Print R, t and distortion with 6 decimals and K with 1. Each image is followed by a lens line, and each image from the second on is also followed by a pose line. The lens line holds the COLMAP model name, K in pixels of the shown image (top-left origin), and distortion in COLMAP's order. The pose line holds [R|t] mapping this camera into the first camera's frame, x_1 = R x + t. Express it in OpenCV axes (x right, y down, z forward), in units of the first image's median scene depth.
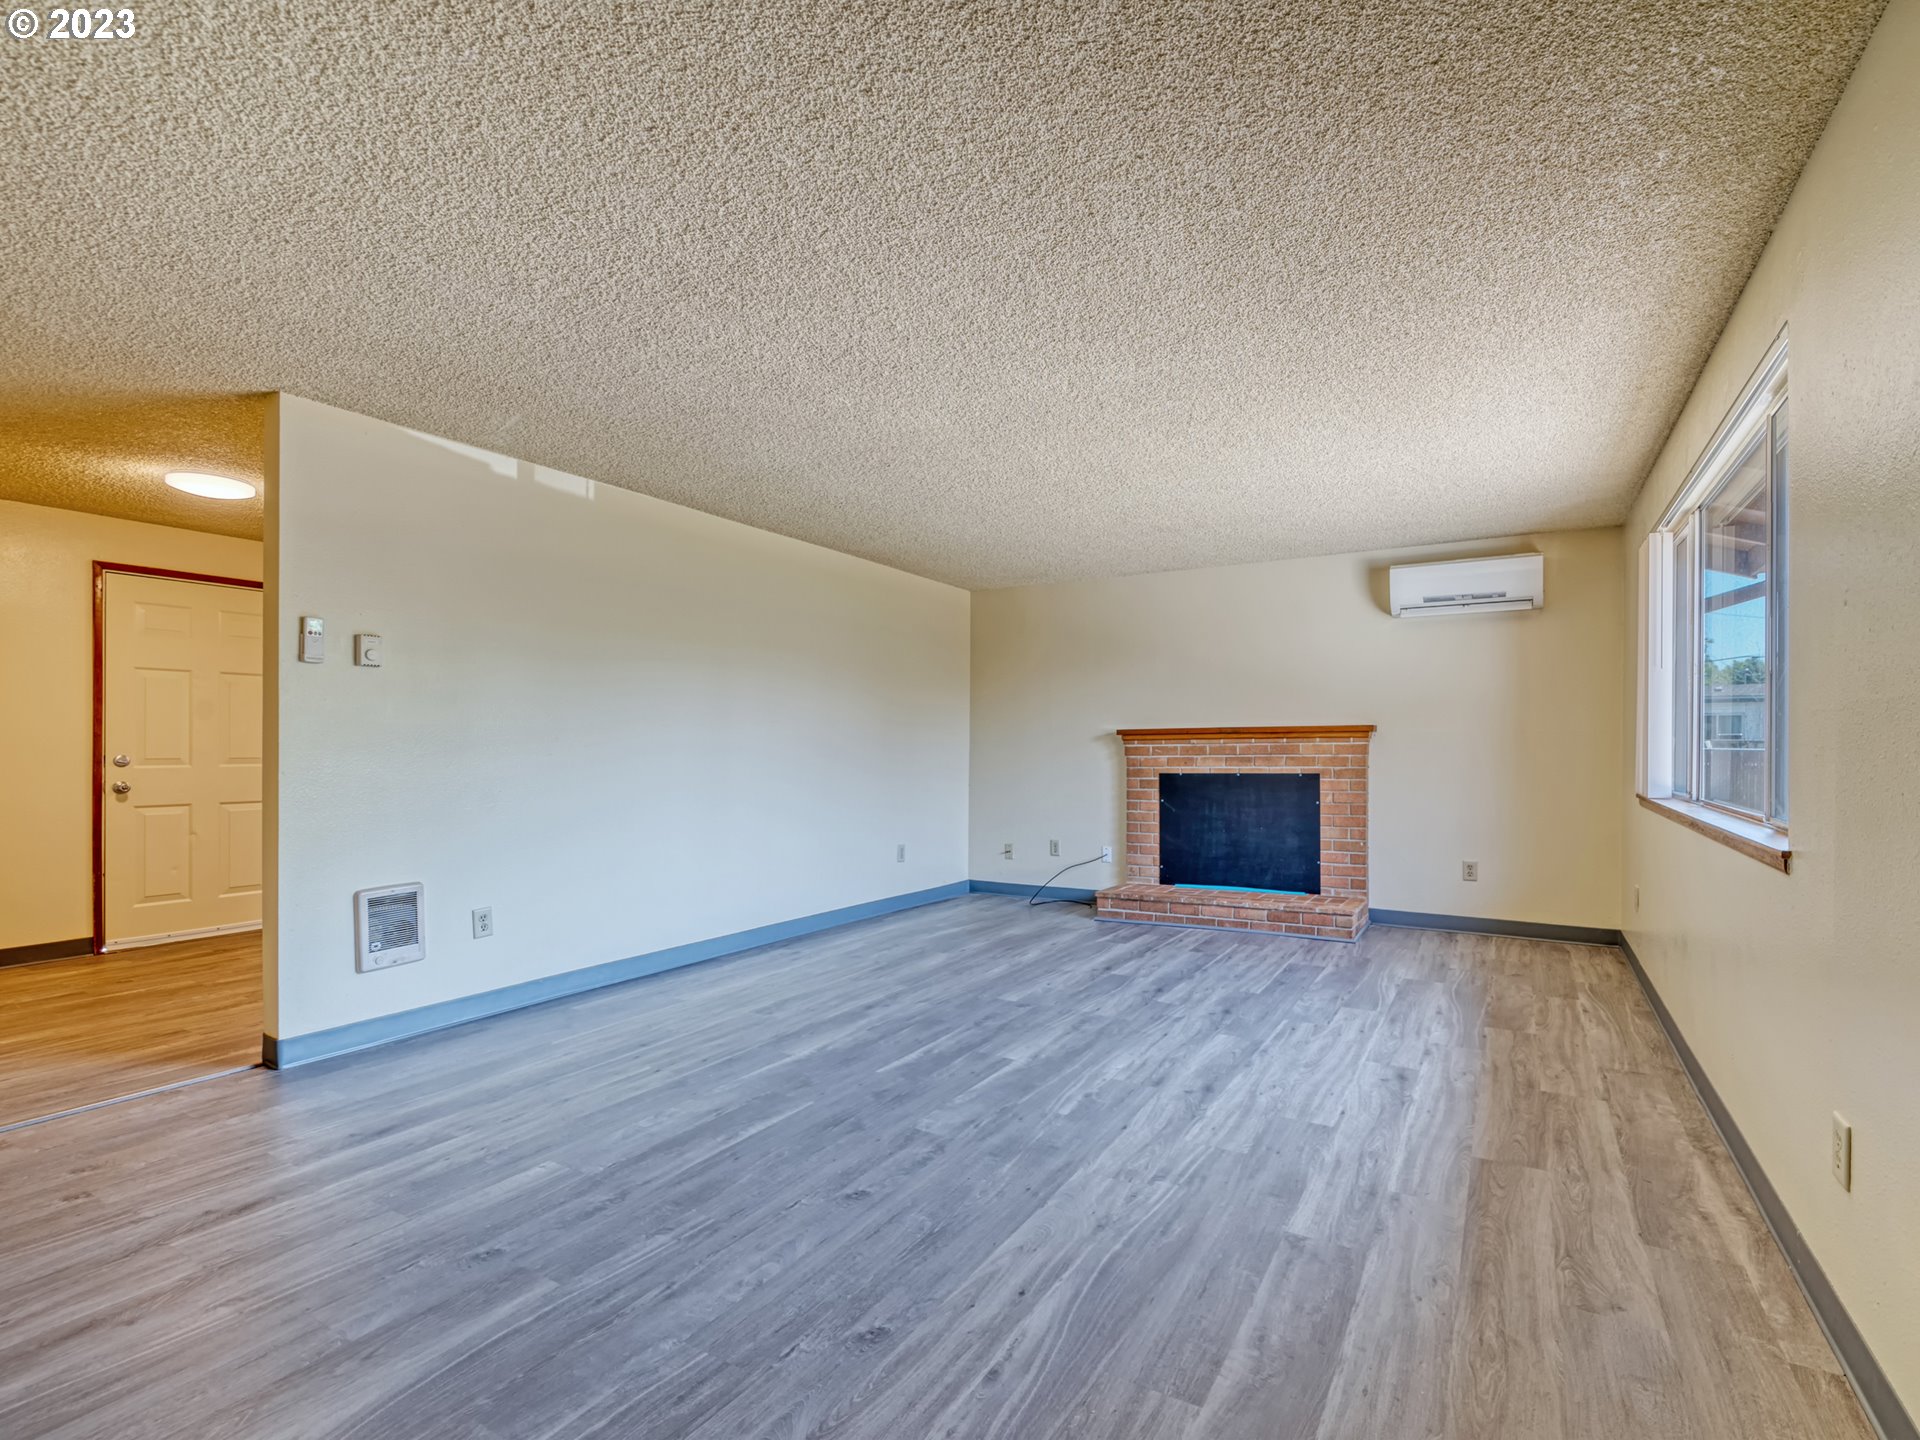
lens RADIAL K [[890.0, 0, 1009.4], [0, 890.0, 719.0], [0, 0, 1]] dist [-0.000300, 0.000022]
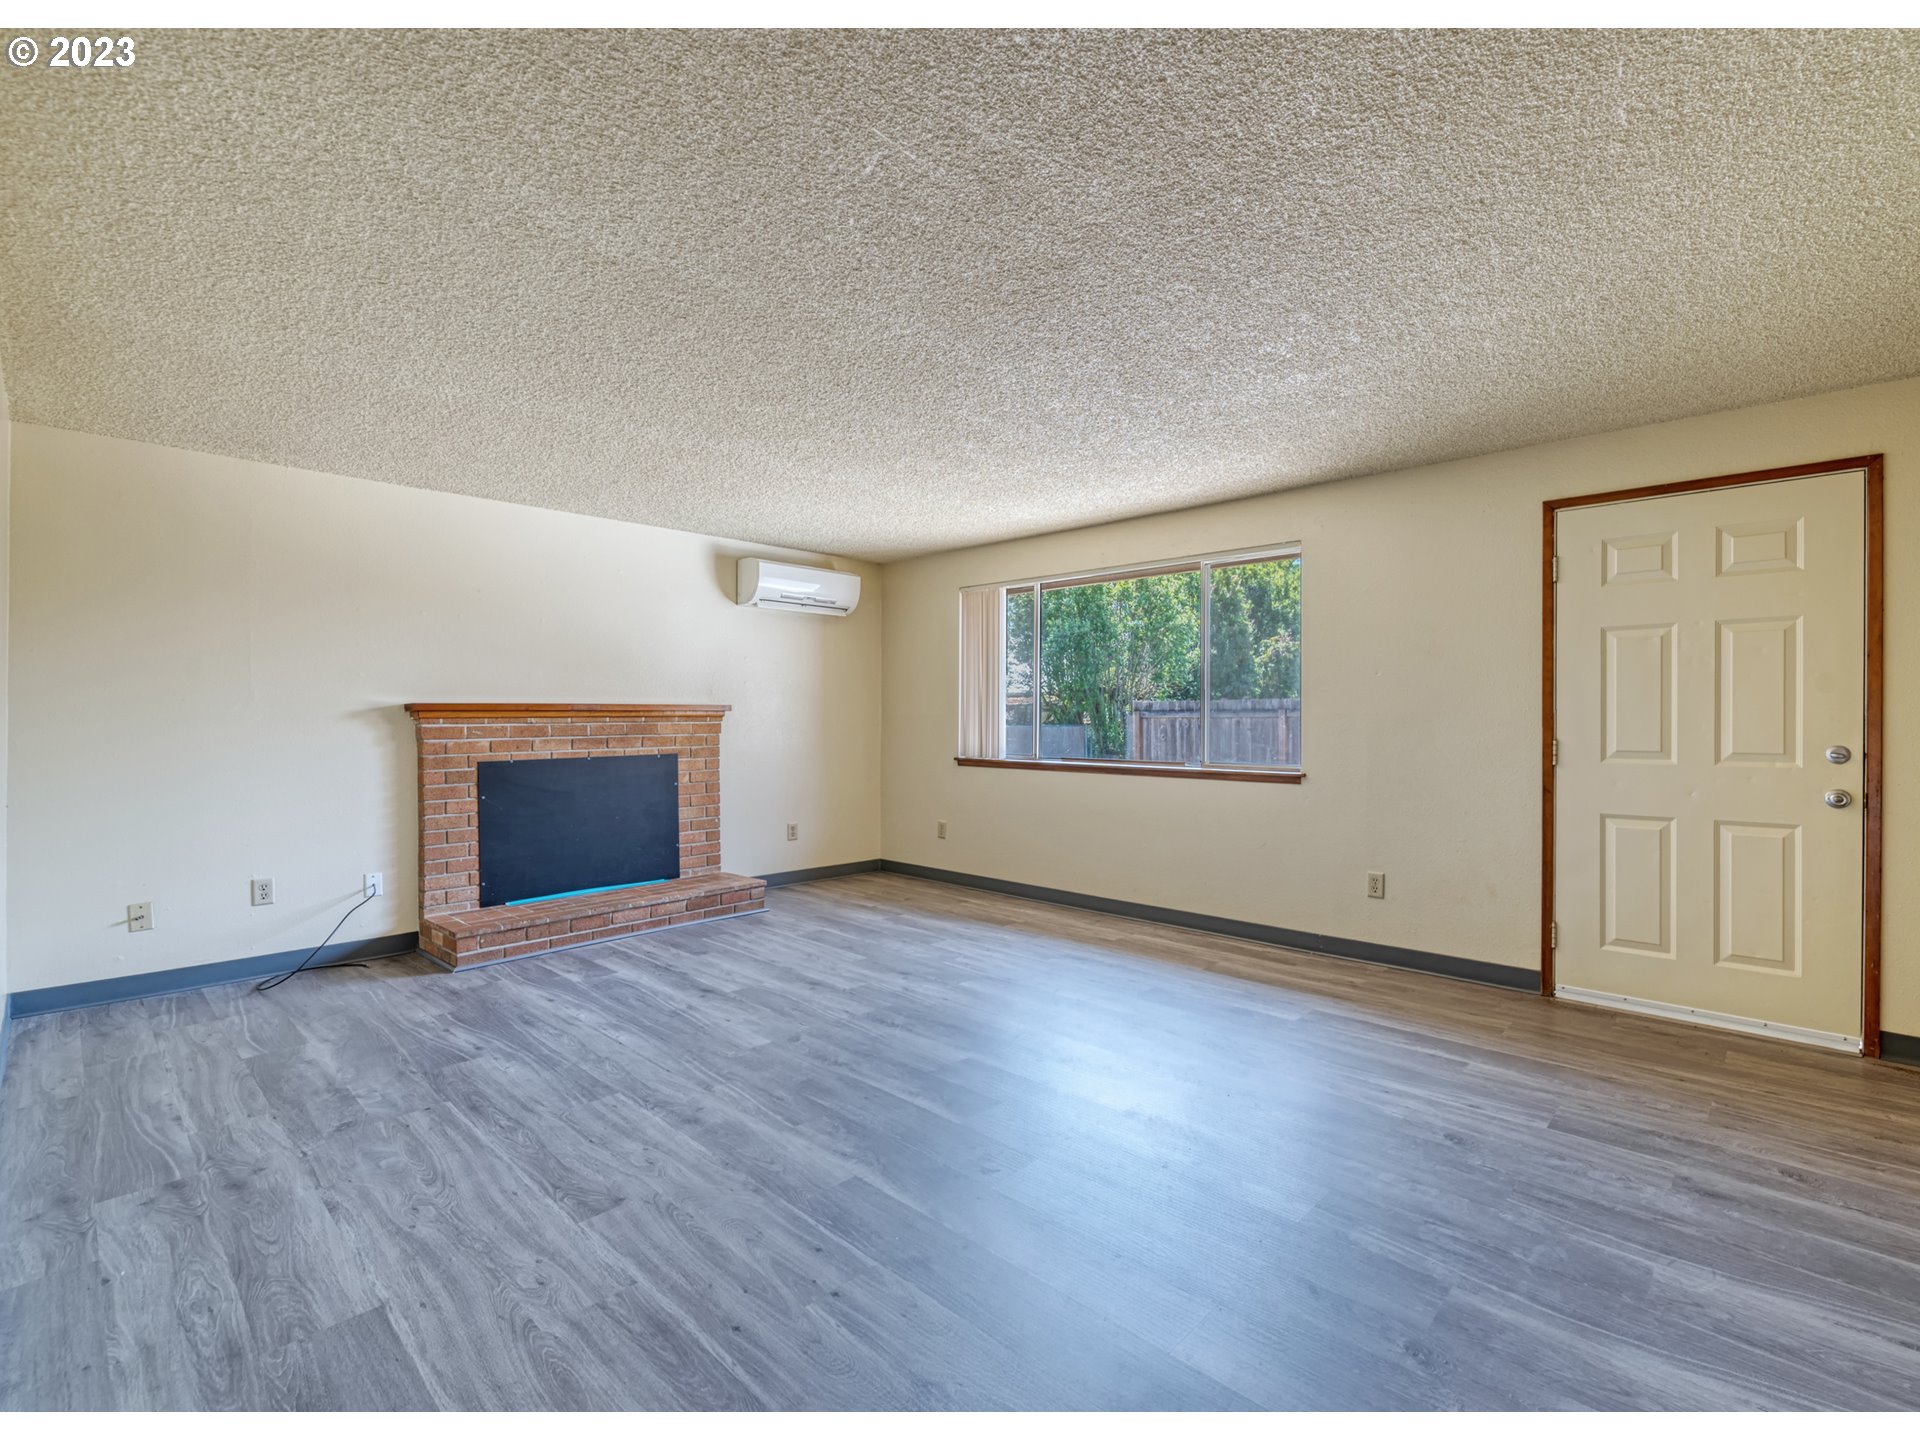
lens RADIAL K [[876.8, 0, 1044.1], [0, 876.8, 722.5], [0, 0, 1]] dist [-0.001083, -0.001152]
pose [[0.202685, -0.001181, 0.979243, -0.836374], [-0.031960, 0.999459, 0.007820, 0.011200], [-0.978722, -0.032882, 0.202538, 0.687442]]
